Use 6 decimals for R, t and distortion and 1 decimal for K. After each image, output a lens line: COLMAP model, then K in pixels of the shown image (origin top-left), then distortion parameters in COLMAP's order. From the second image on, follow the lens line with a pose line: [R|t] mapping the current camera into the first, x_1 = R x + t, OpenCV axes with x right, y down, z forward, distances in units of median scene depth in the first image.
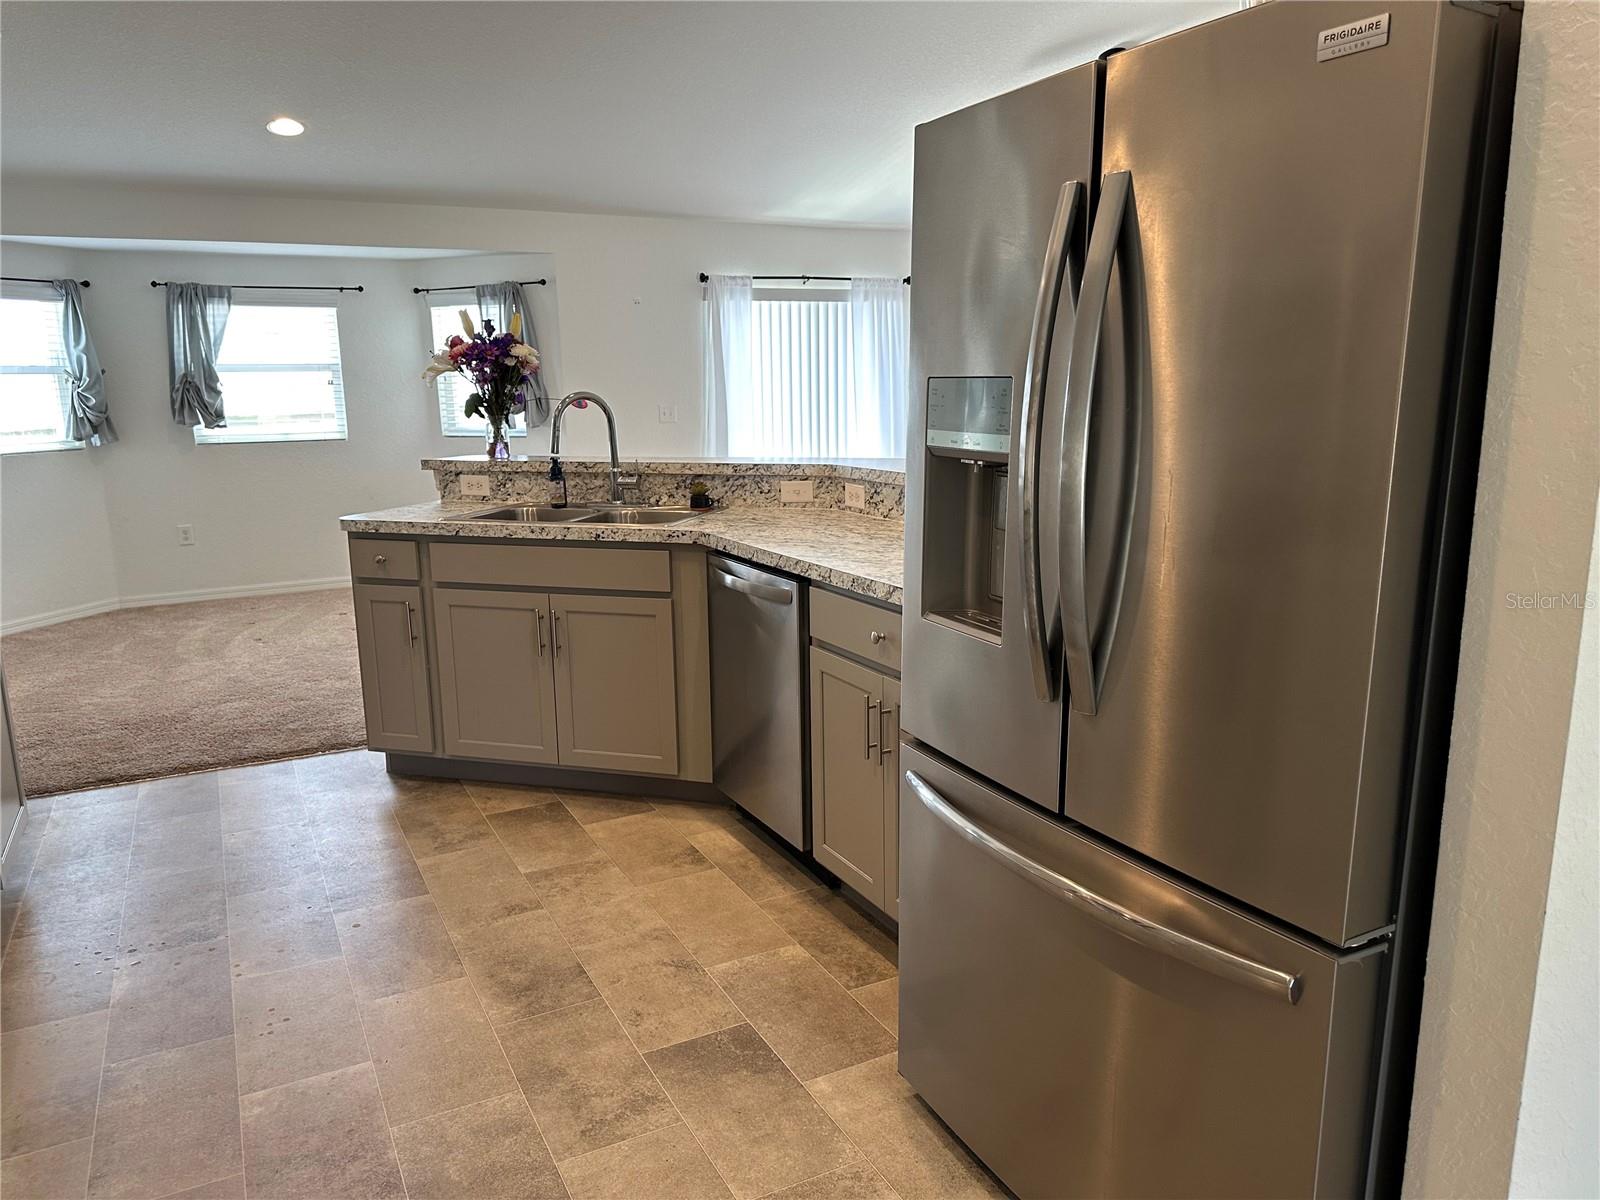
lens RADIAL K [[1120.4, 0, 796.1], [0, 1120.4, 612.4], [0, 0, 1]] dist [0.088896, -0.134035]
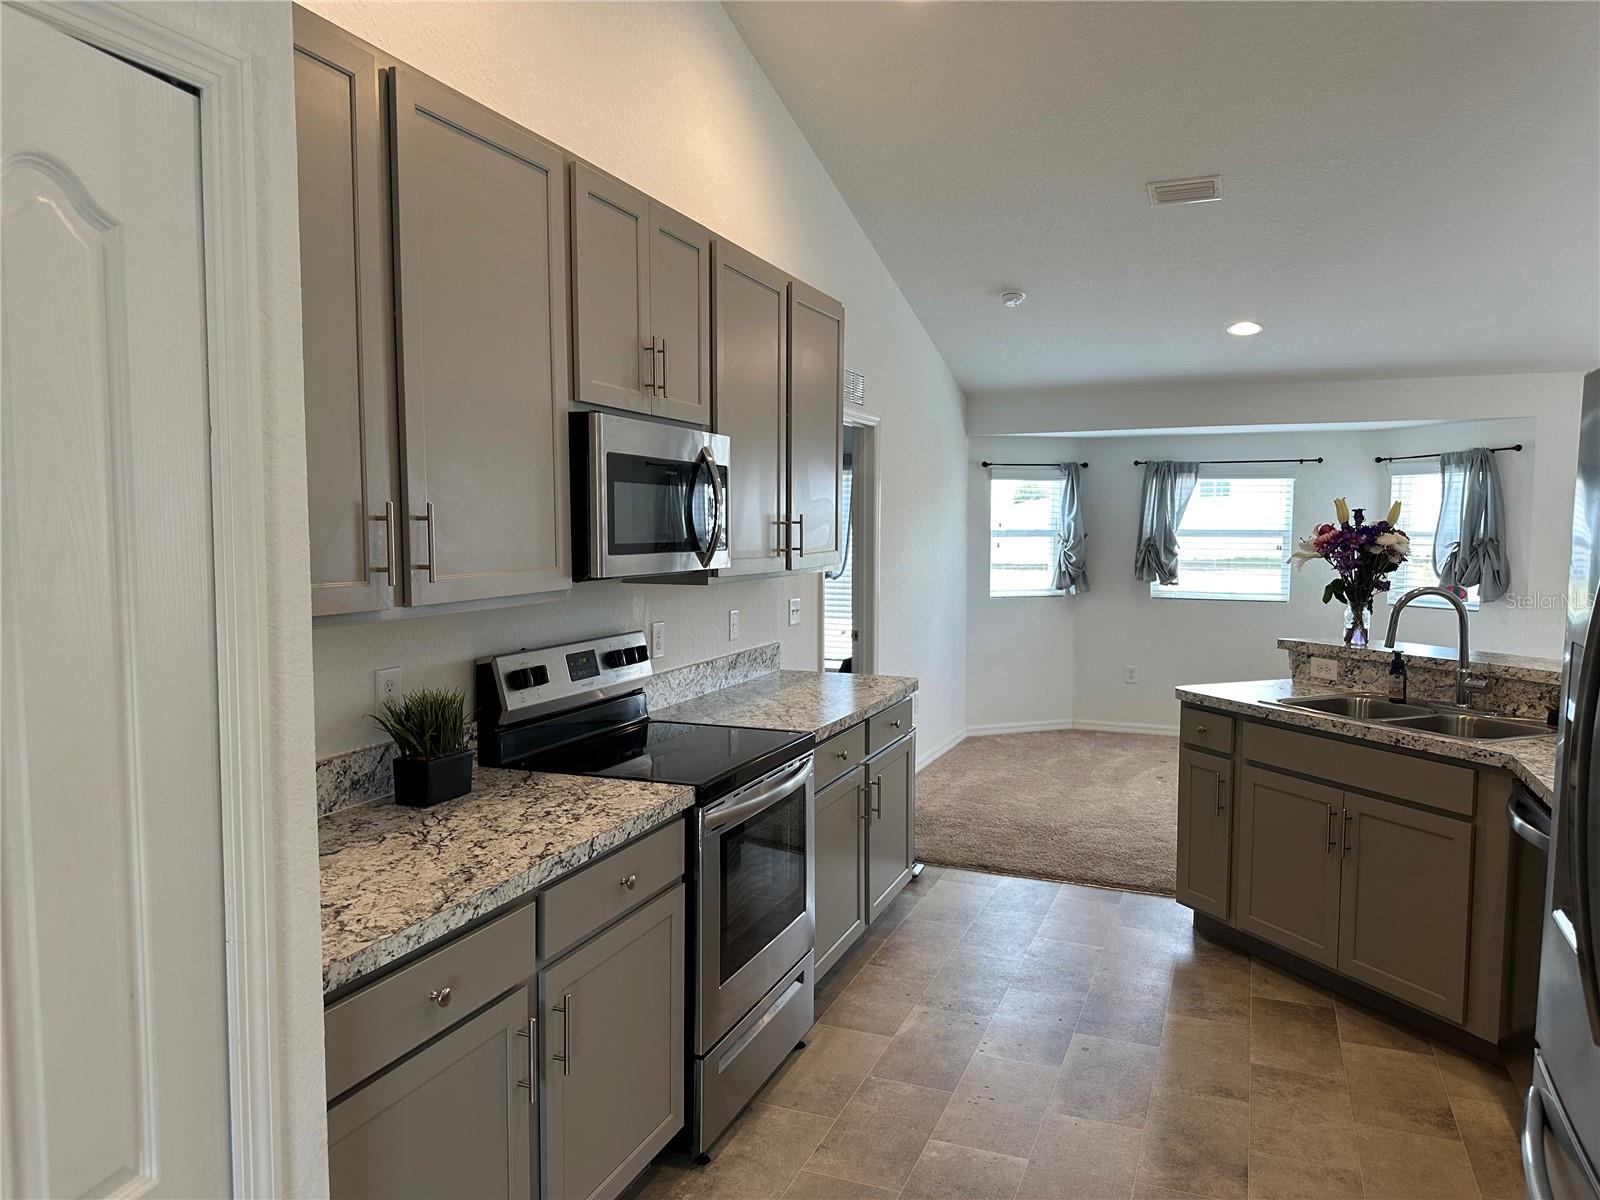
lens RADIAL K [[1121.5, 0, 797.3], [0, 1121.5, 600.3], [0, 0, 1]] dist [0.152576, -0.241049]
pose [[0.651364, 0.070004, -0.755529, 0.156724], [-0.167806, 0.984369, -0.053463, -0.034417], [0.739977, 0.161606, 0.652930, -0.022672]]
